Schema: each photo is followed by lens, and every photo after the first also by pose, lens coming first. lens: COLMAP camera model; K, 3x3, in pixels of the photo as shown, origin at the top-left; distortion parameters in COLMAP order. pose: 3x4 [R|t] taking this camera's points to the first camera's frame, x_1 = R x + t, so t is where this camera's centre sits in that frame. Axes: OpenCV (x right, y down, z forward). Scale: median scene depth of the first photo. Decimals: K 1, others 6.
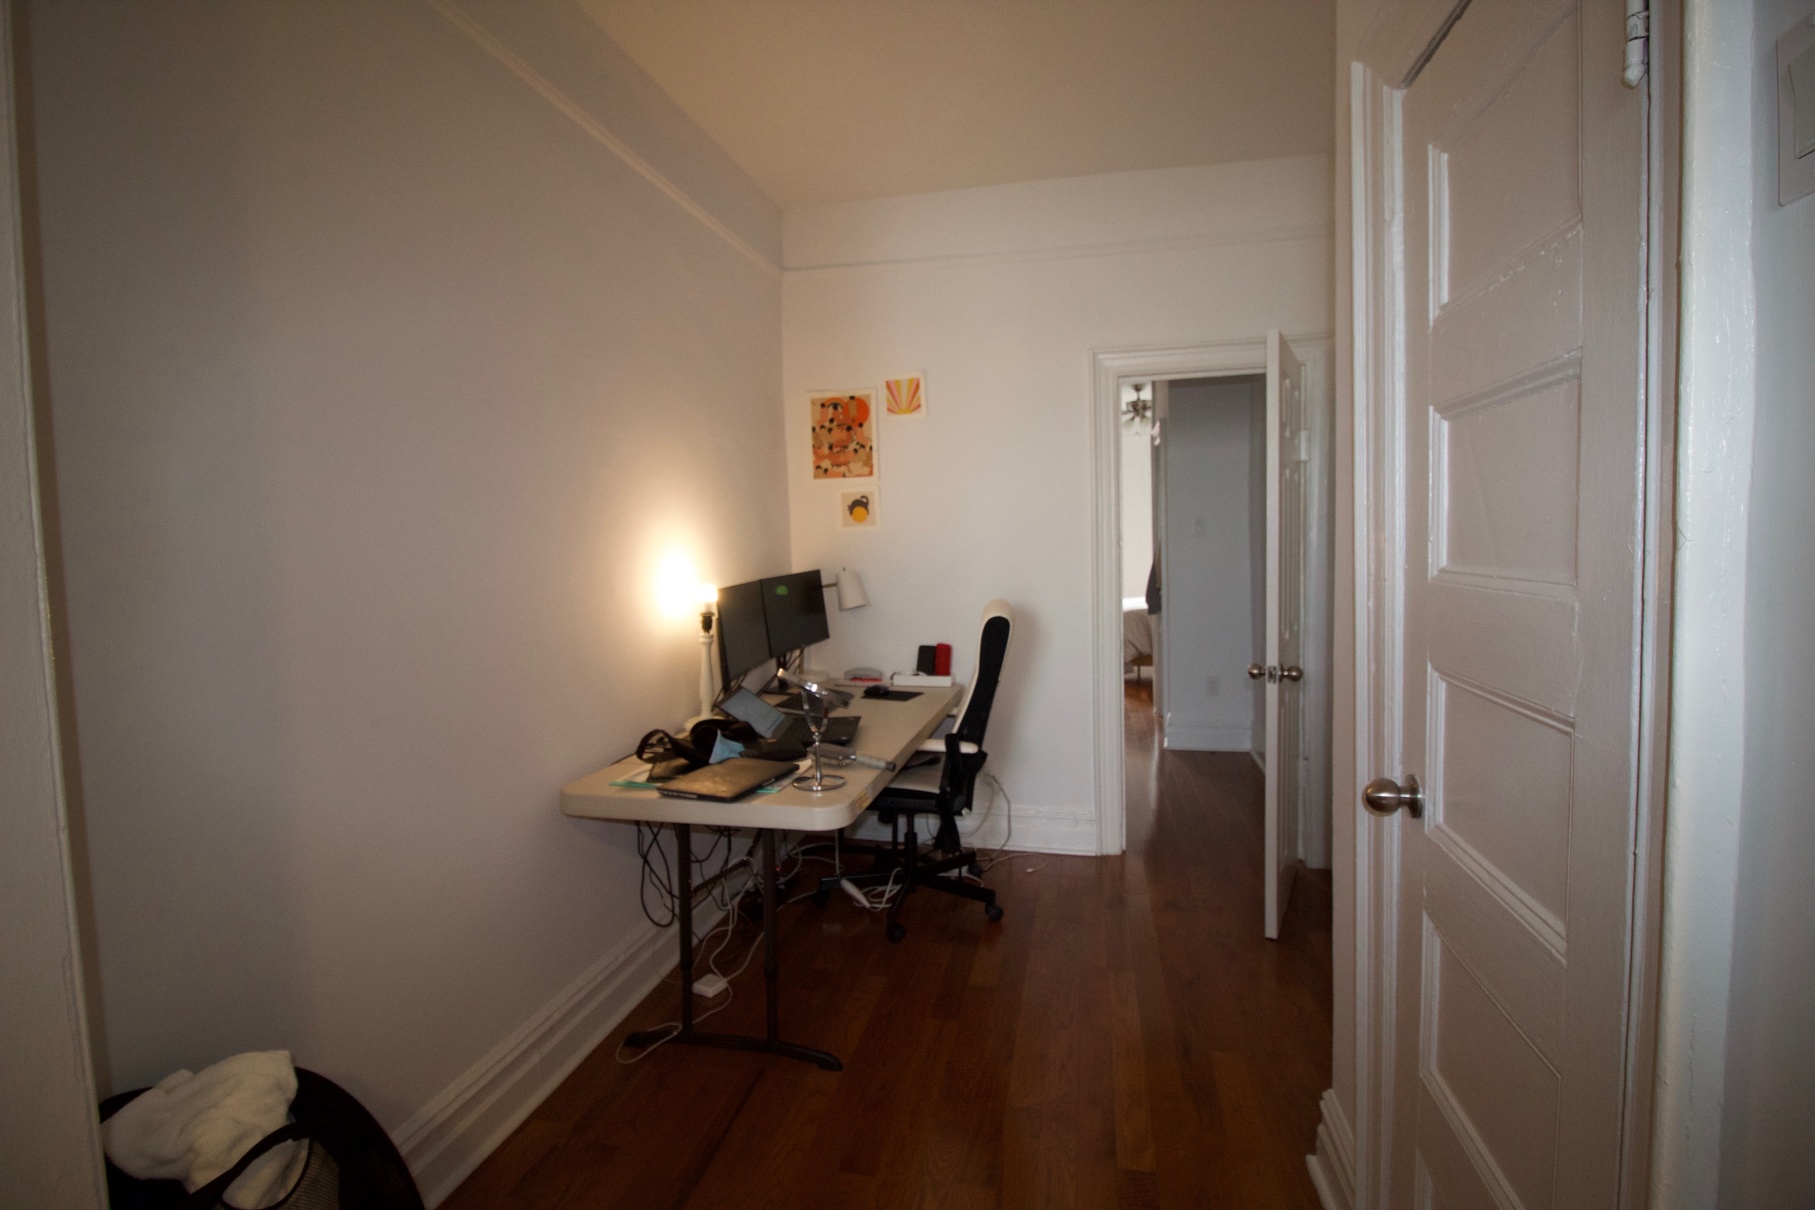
lens RADIAL K [[841.9, 0, 909.3], [0, 841.9, 587.1], [0, 0, 1]] dist [0.003728, -0.015960]
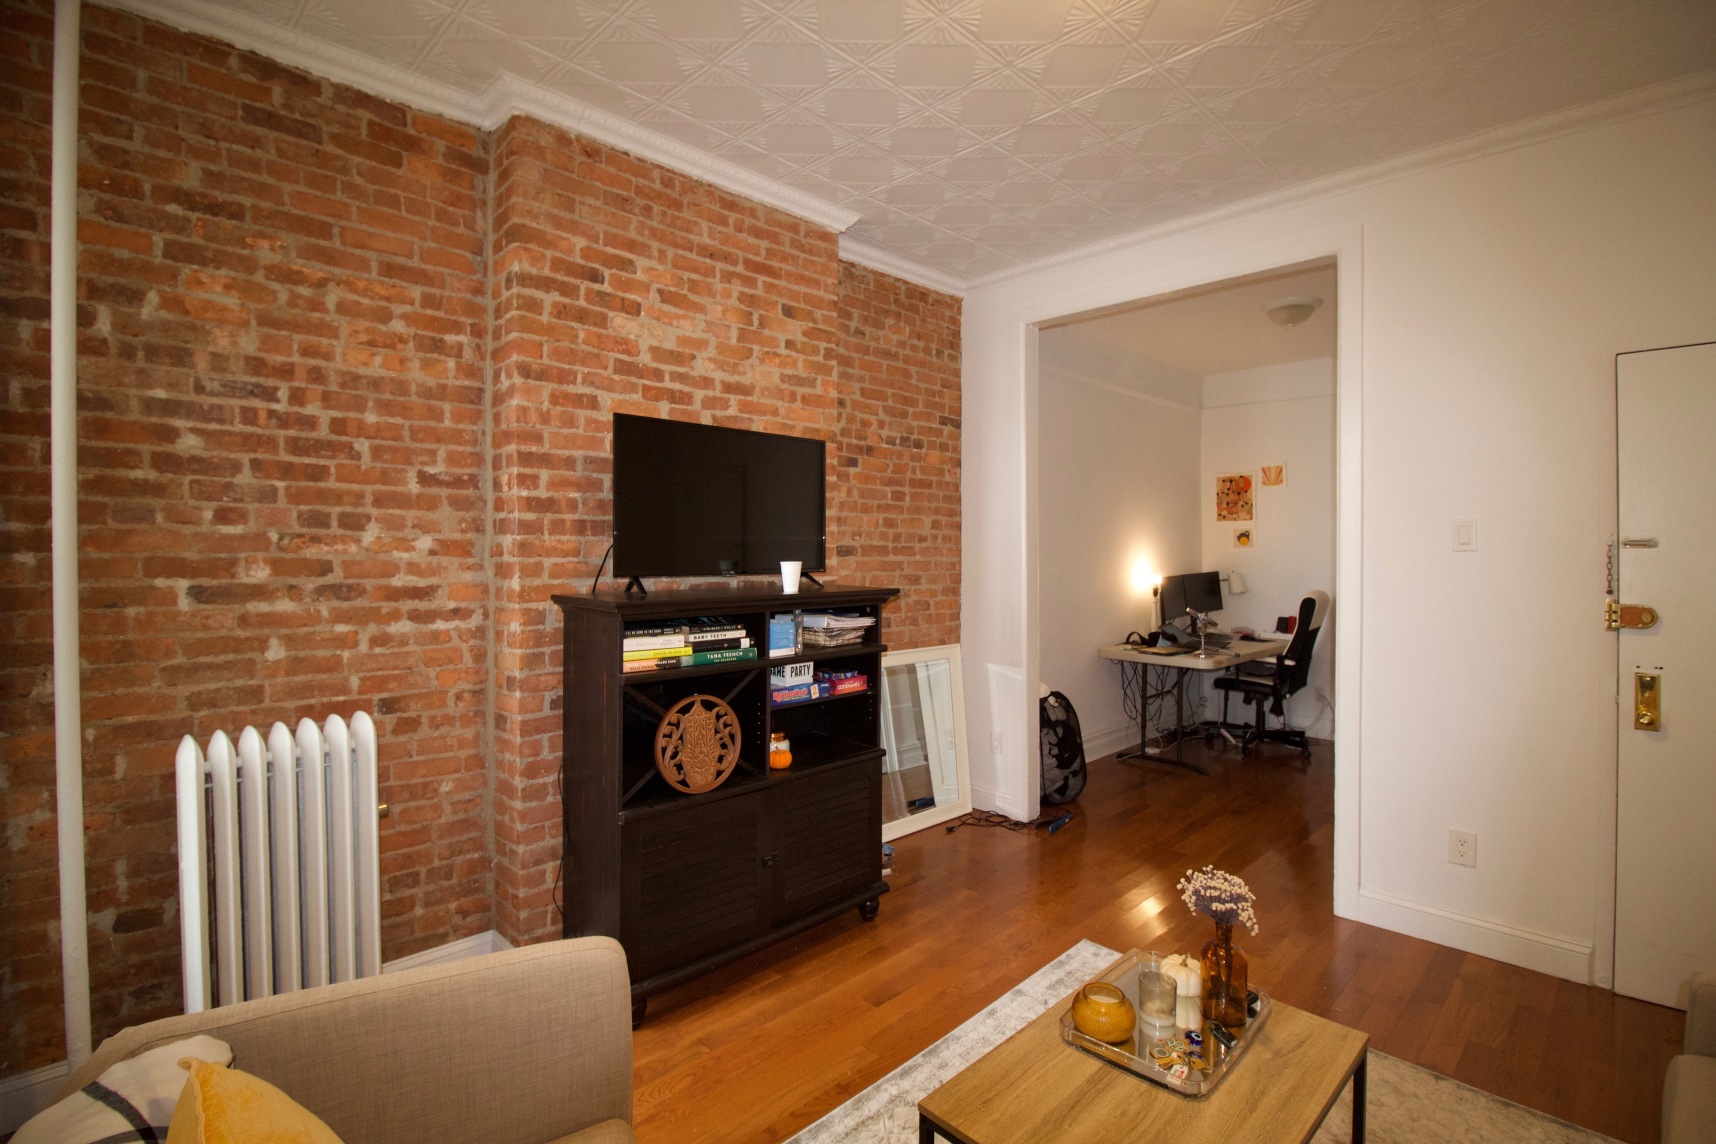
lens RADIAL K [[795.9, 0, 859.7], [0, 795.9, 555.1], [0, 0, 1]] dist [0.003728, -0.015960]
pose [[0.840079, 0.026334, -0.541825, 0.176023], [-0.048585, 0.998459, -0.026801, 0.028554], [0.540284, 0.048839, 0.840064, -0.877352]]
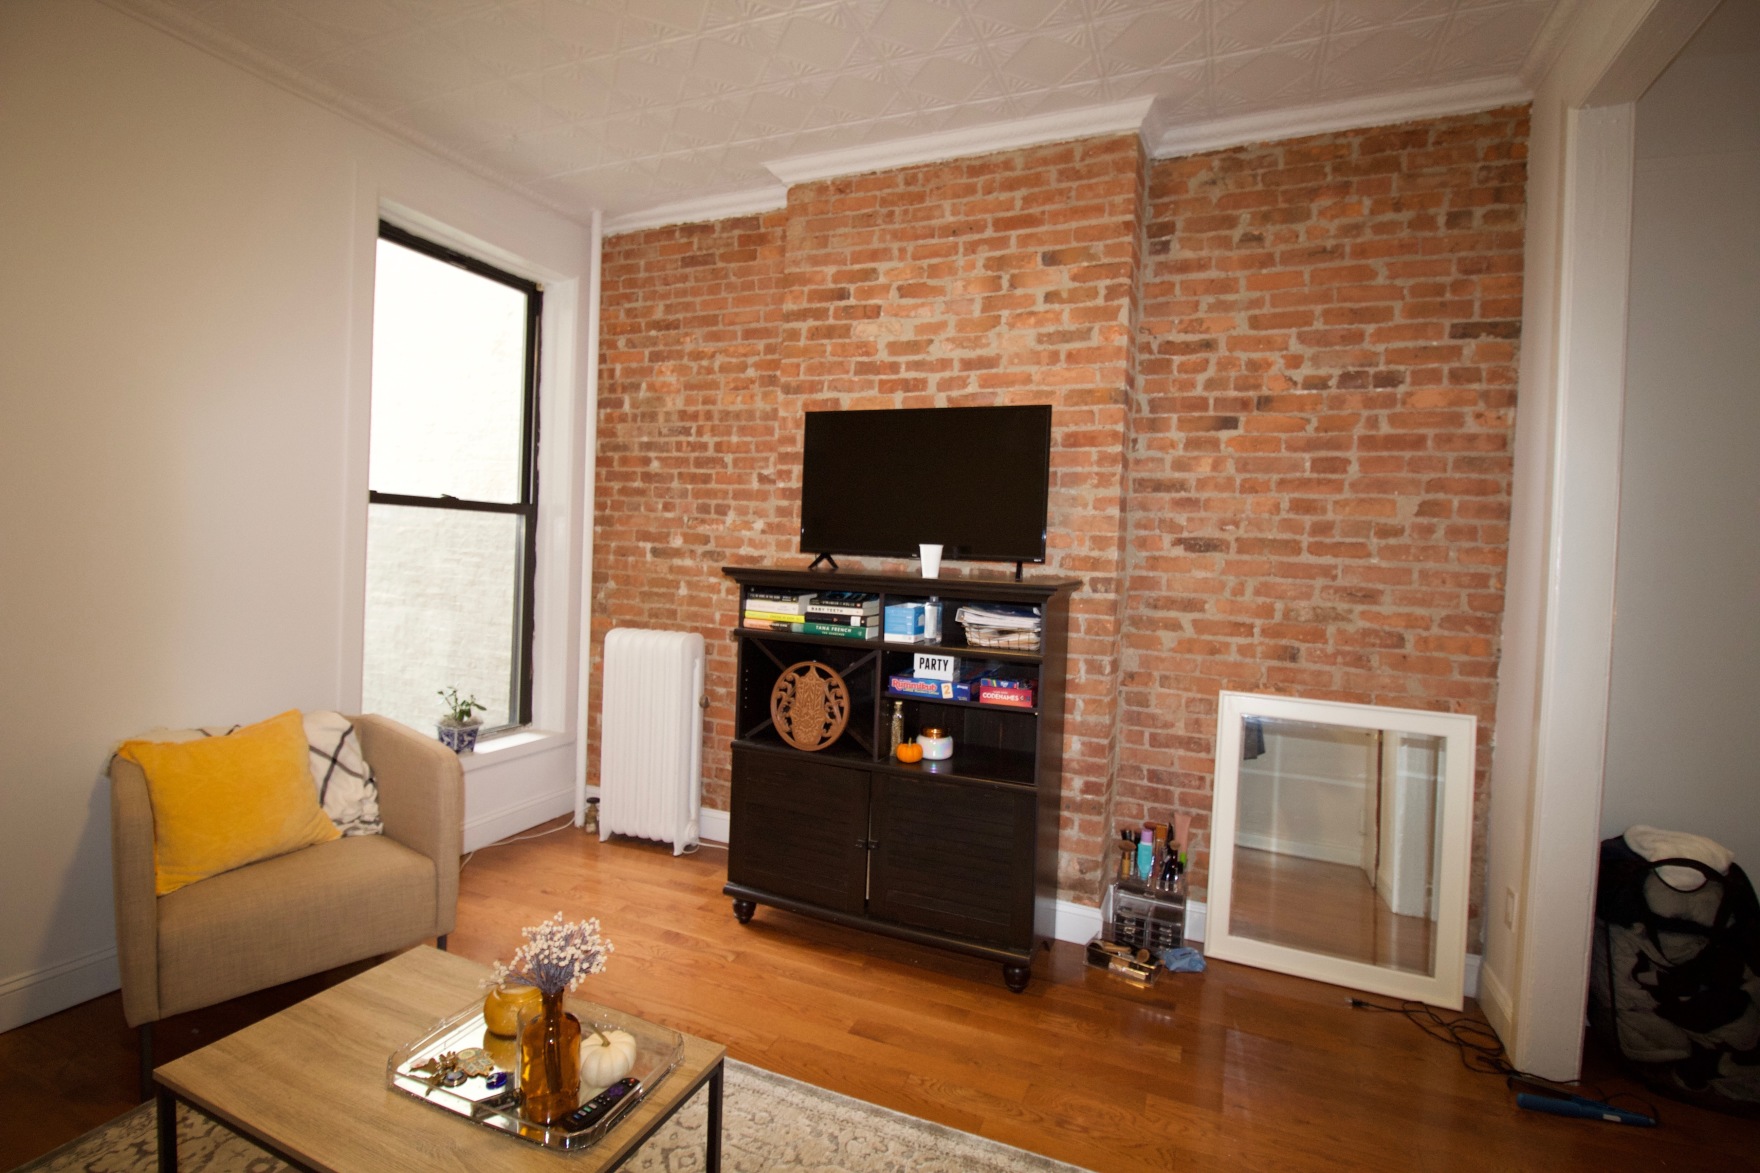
lens RADIAL K [[816.3, 0, 881.8], [0, 816.3, 569.1], [0, 0, 1]] dist [0.003728, -0.015960]
pose [[-0.180382, 0.041865, -0.982705, 0.425365], [-0.087357, 0.994464, 0.058401, 0.001026], [0.979710, 0.096380, -0.175726, -0.188501]]
